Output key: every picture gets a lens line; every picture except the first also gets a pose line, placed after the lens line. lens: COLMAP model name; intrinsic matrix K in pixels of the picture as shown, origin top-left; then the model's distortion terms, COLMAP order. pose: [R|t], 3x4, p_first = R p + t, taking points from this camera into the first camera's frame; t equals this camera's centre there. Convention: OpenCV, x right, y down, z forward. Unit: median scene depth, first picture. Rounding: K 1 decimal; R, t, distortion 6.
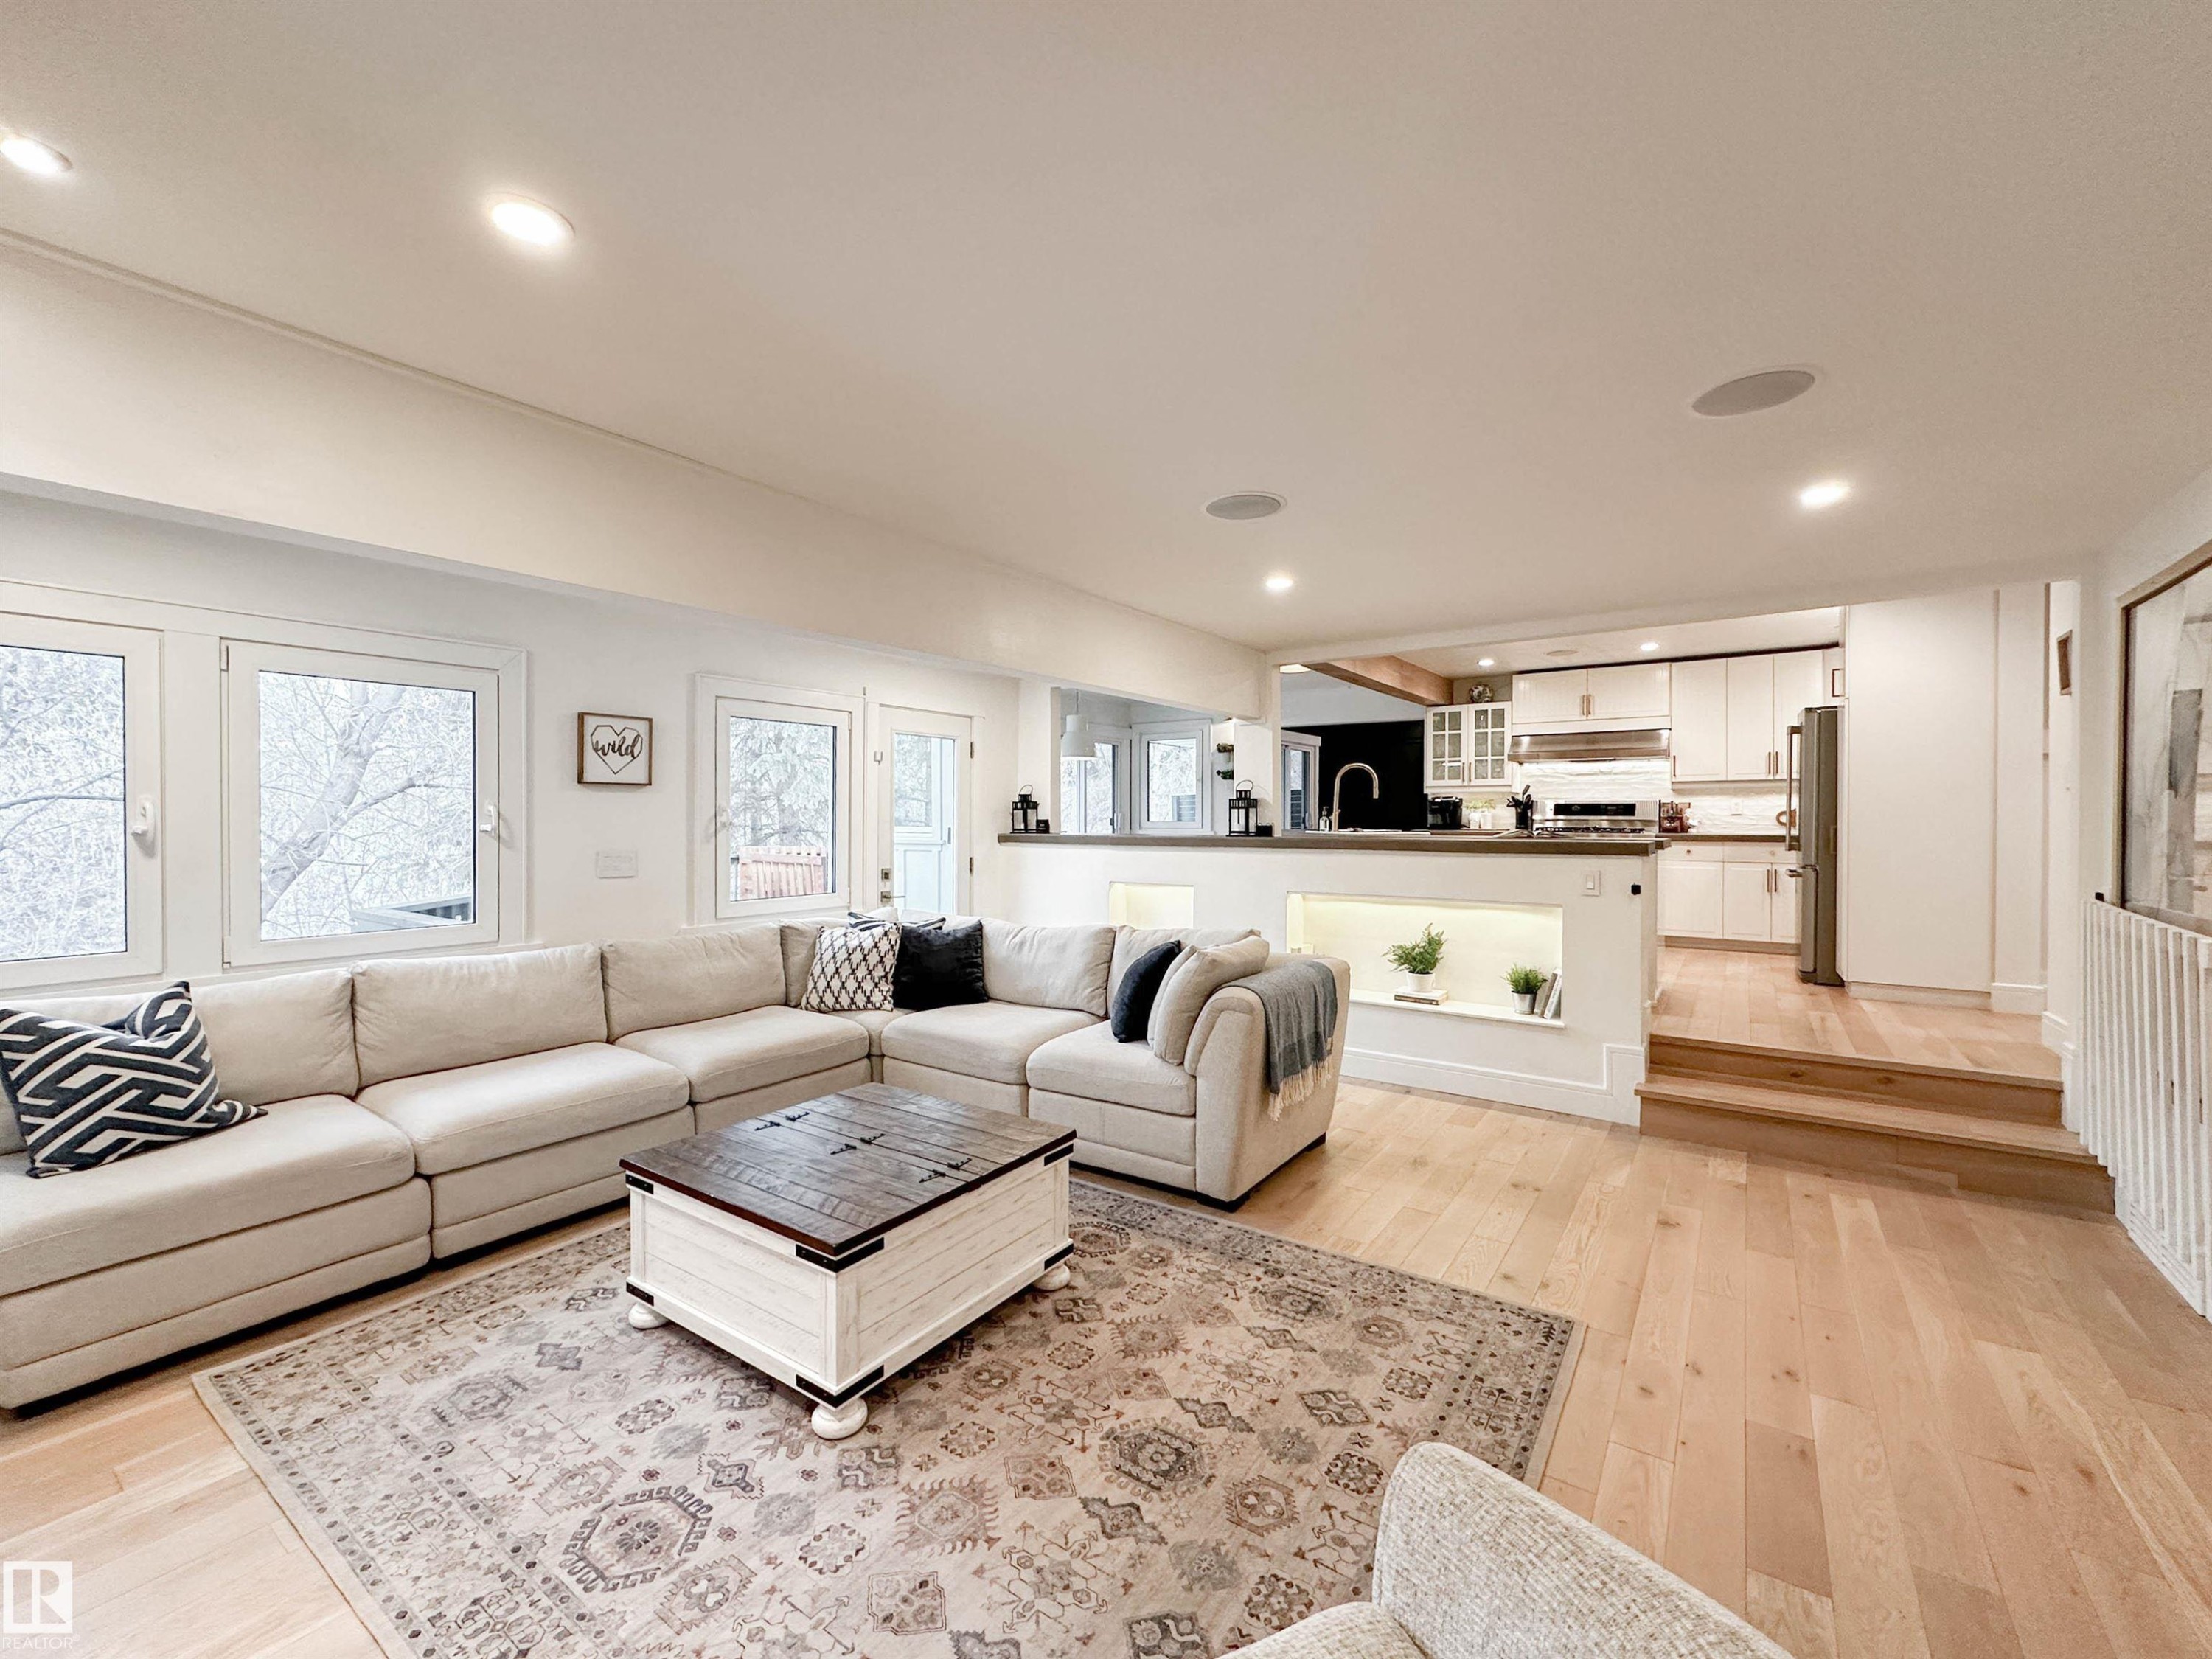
lens RADIAL K [[995.3, 0, 1138.6], [0, 995.3, 827.0], [0, 0, 1]] dist [-0.001217, -0.000125]
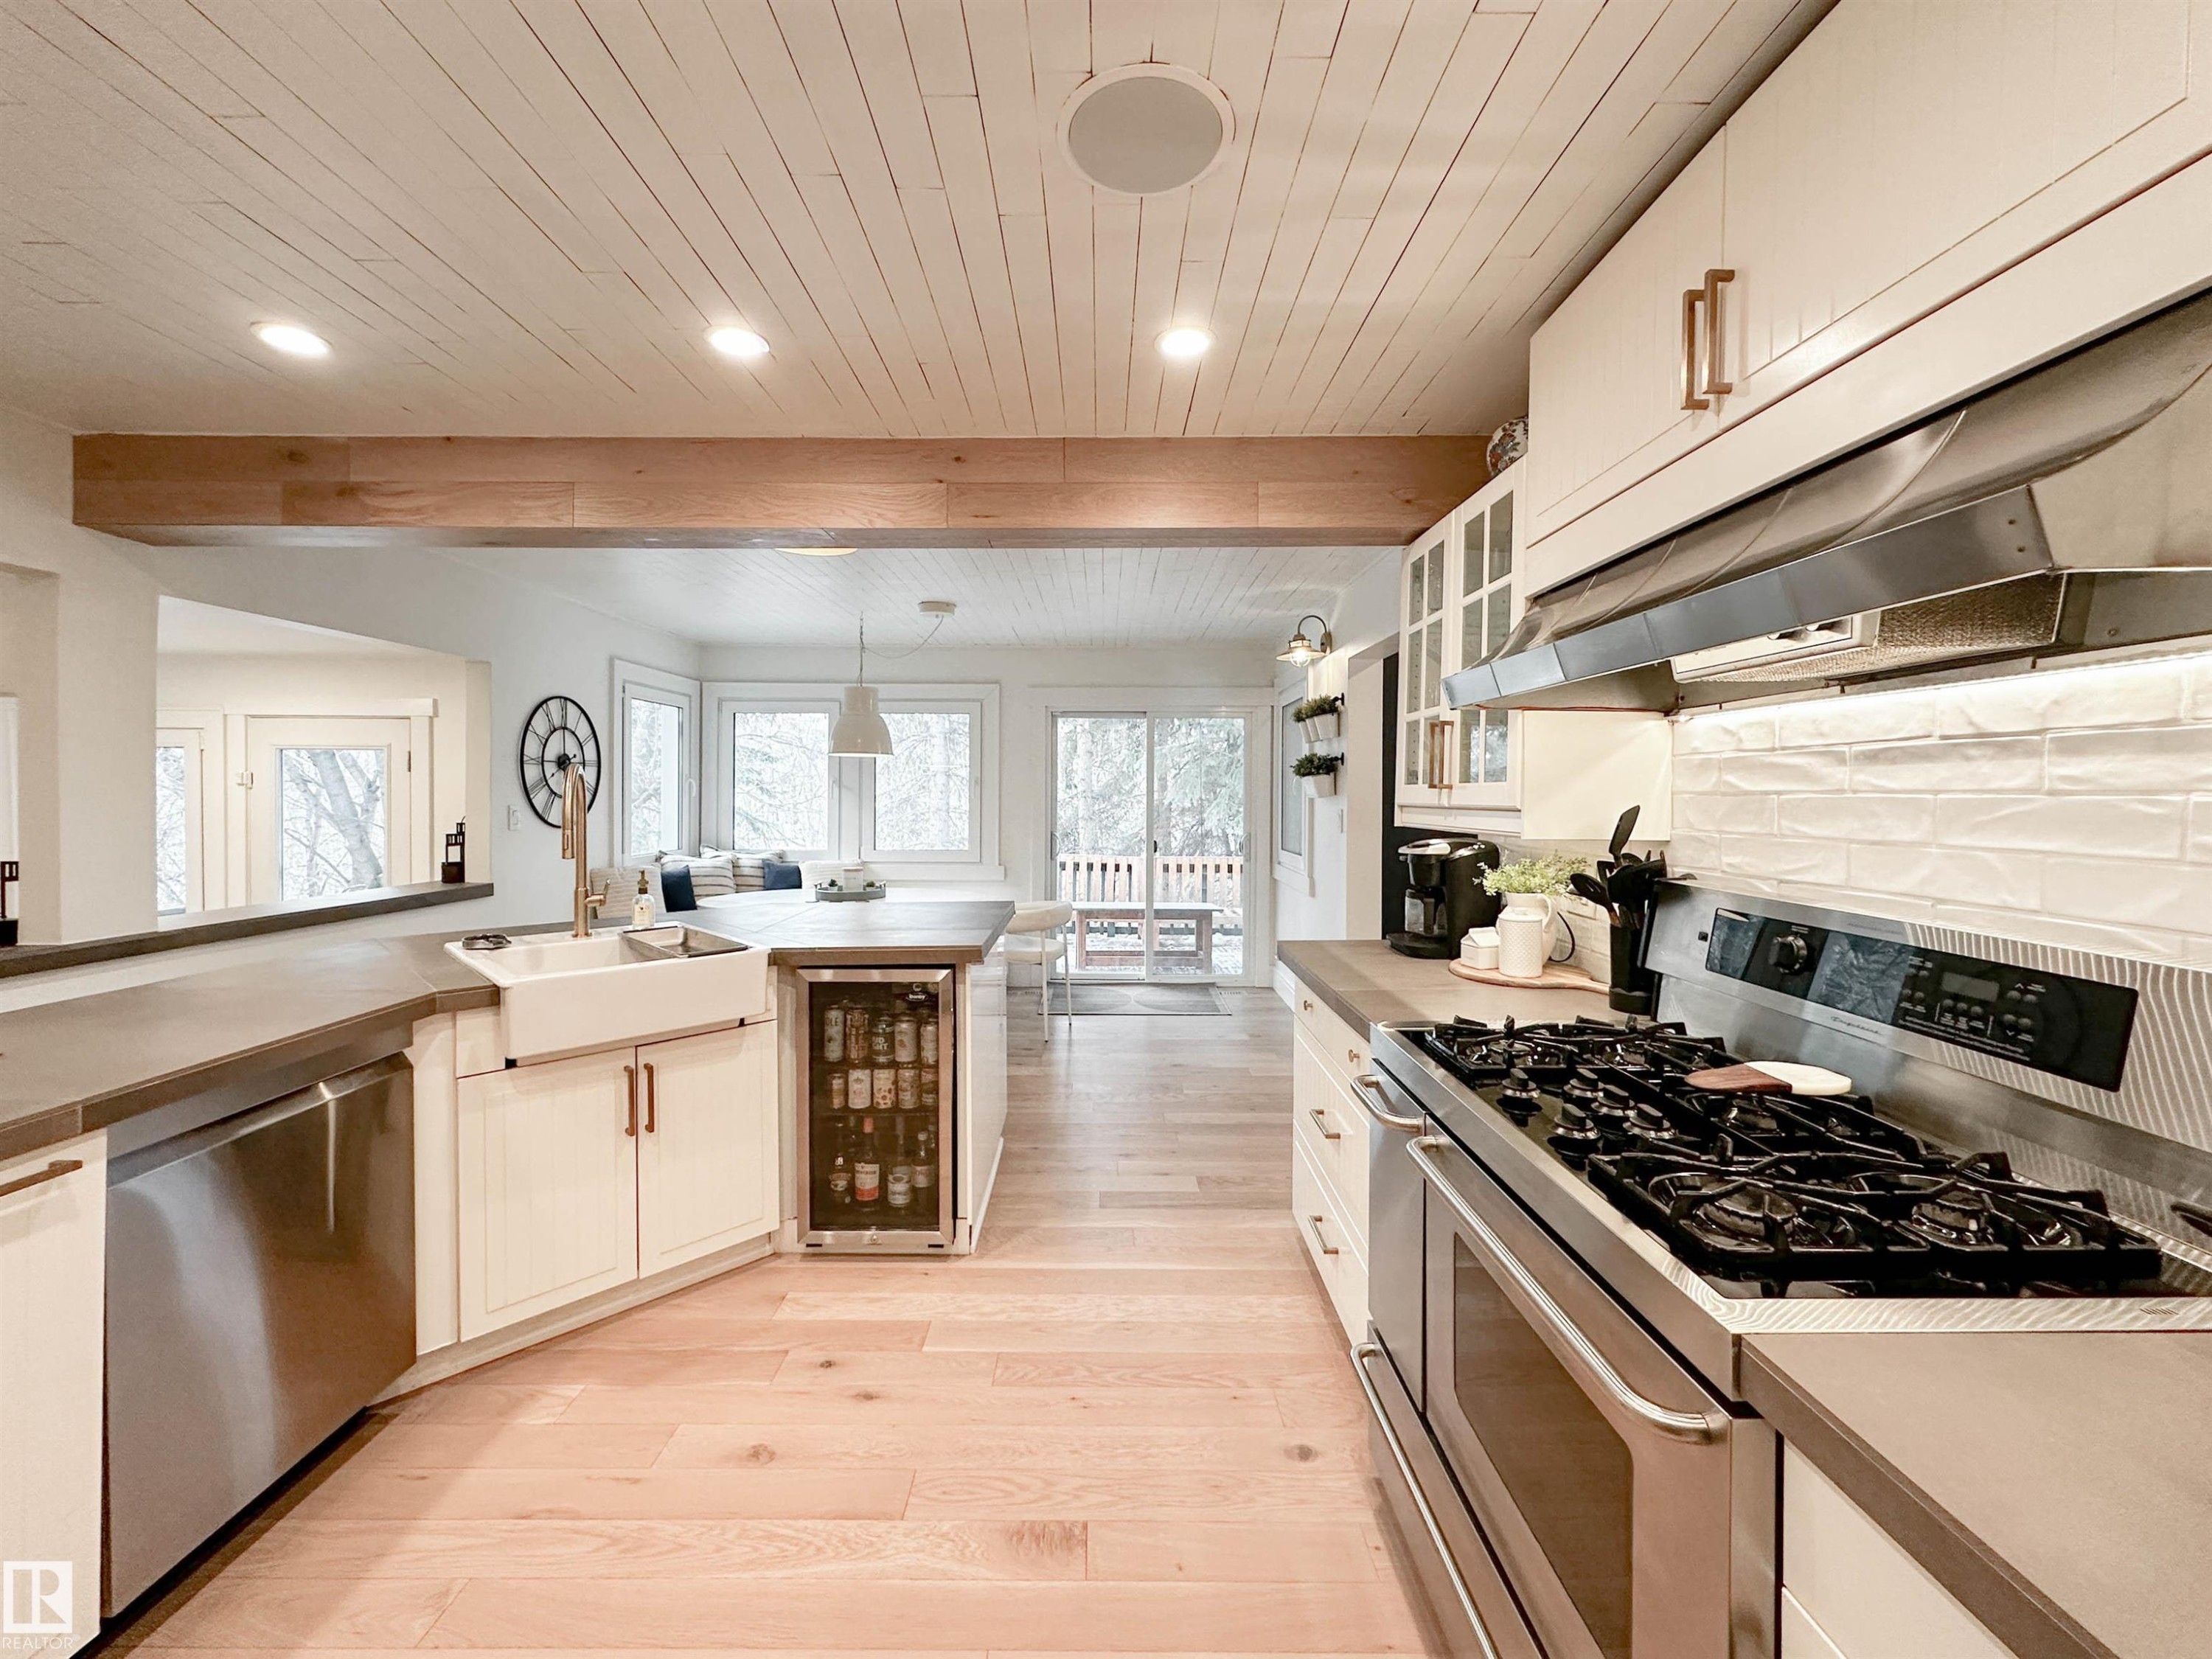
lens RADIAL K [[944.2, 0, 1091.3], [0, 944.2, 806.4], [0, 0, 1]] dist [-0.000749, 0.000141]
pose [[0.515624, 0.012726, -0.856721, 0.526334], [-0.014415, 0.999877, 0.006176, -0.043803], [0.856694, 0.009166, 0.515744, 0.819538]]
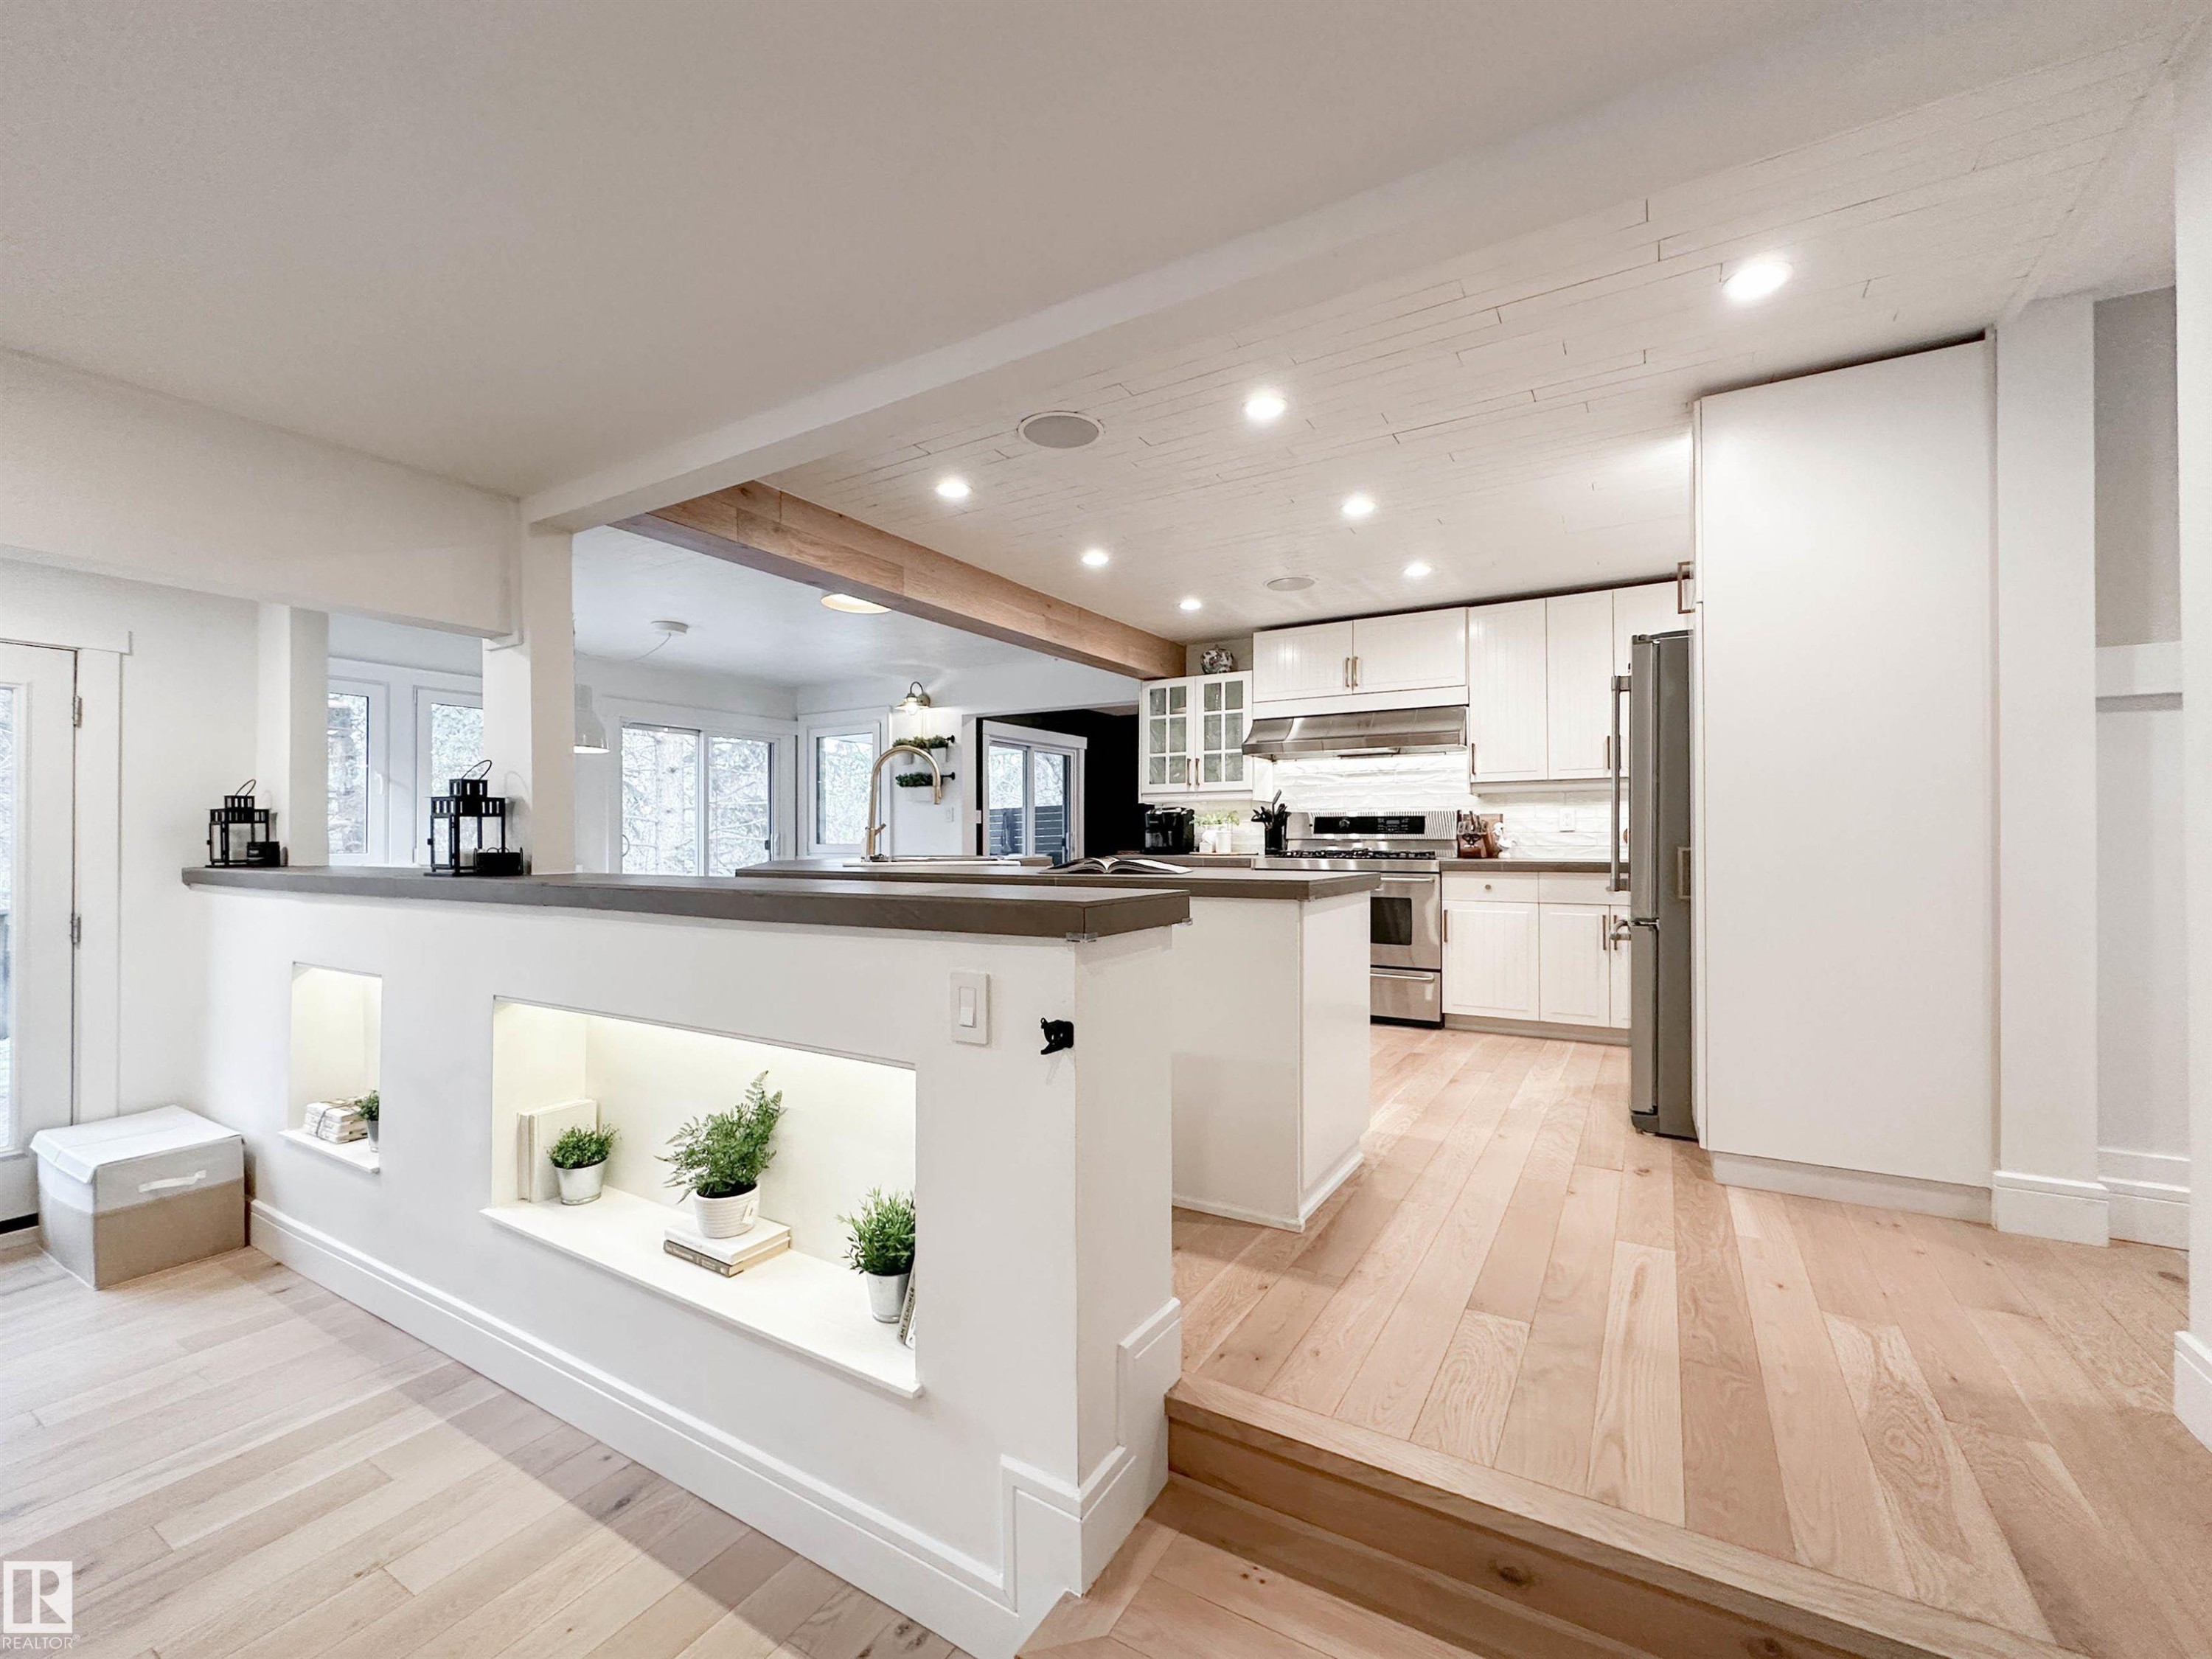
lens RADIAL K [[898.8, 0, 1147.5], [0, 898.8, 834.7], [0, 0, 1]] dist [-0.001201, -0.000027]
pose [[0.999726, -0.003633, 0.023111, 0.295052], [0.004011, 0.999858, -0.016367, -0.001041], [-0.023048, 0.016456, 0.999599, 0.385491]]
